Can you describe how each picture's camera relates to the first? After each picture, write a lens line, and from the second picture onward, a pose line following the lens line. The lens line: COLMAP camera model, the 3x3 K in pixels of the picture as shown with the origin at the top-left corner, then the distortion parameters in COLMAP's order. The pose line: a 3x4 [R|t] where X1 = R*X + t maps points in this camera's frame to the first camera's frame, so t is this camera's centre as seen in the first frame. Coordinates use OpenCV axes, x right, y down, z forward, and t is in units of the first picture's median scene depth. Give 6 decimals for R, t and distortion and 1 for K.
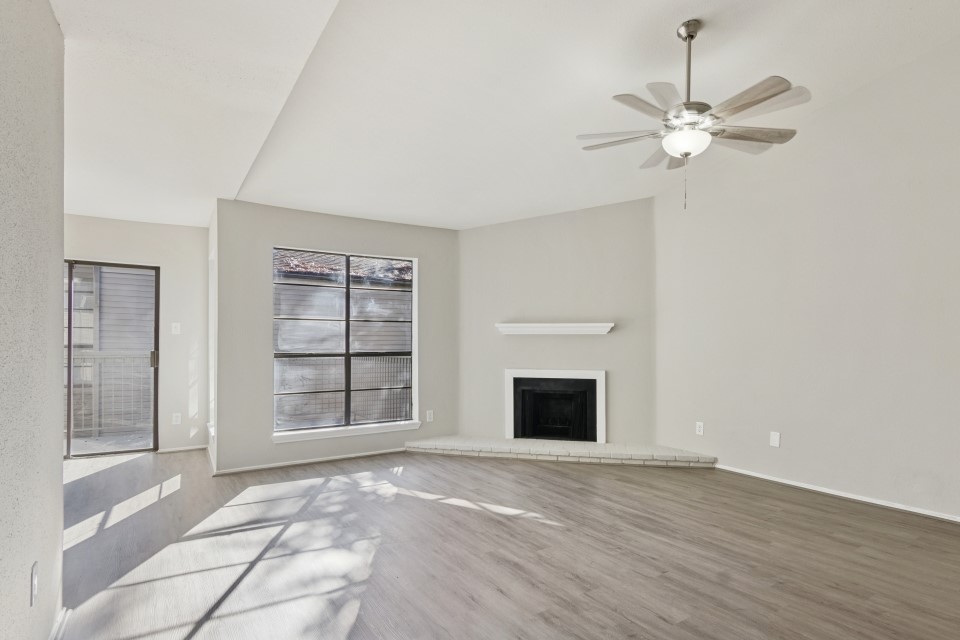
lens RADIAL K [[508.6, 0, 476.8], [0, 508.6, 342.2], [0, 0, 1]] dist [-0.001473, -0.000338]
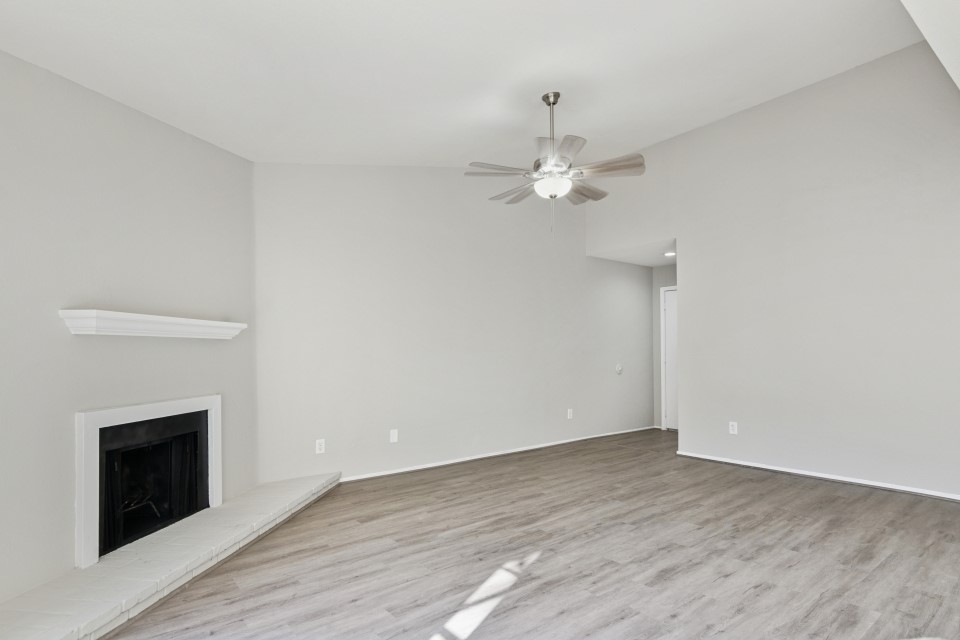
lens RADIAL K [[508.6, 0, 476.8], [0, 508.6, 342.2], [0, 0, 1]] dist [-0.001473, -0.000338]
pose [[-0.102751, 0.017547, 0.994552, -0.542521], [0.008548, 0.999823, -0.016756, 0.002472], [-0.994670, 0.006780, -0.102883, 0.903320]]
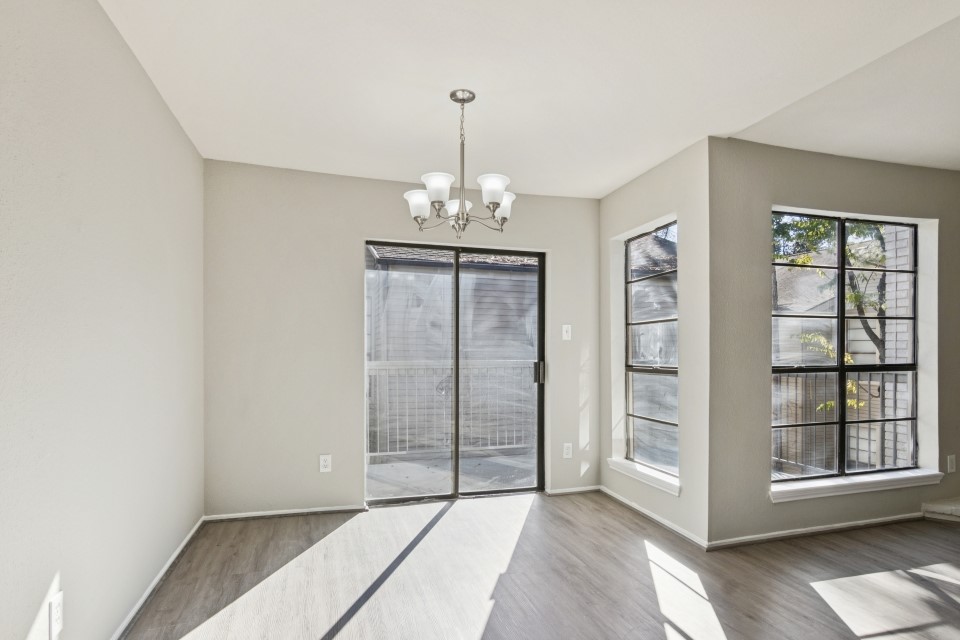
lens RADIAL K [[508.6, 0, 476.8], [0, 508.6, 342.2], [0, 0, 1]] dist [-0.001473, -0.000338]
pose [[0.965692, -0.004130, -0.259658, -0.642170], [0.000129, 0.999881, -0.015424, 0.000228], [0.259691, 0.014861, 0.965577, 0.276999]]
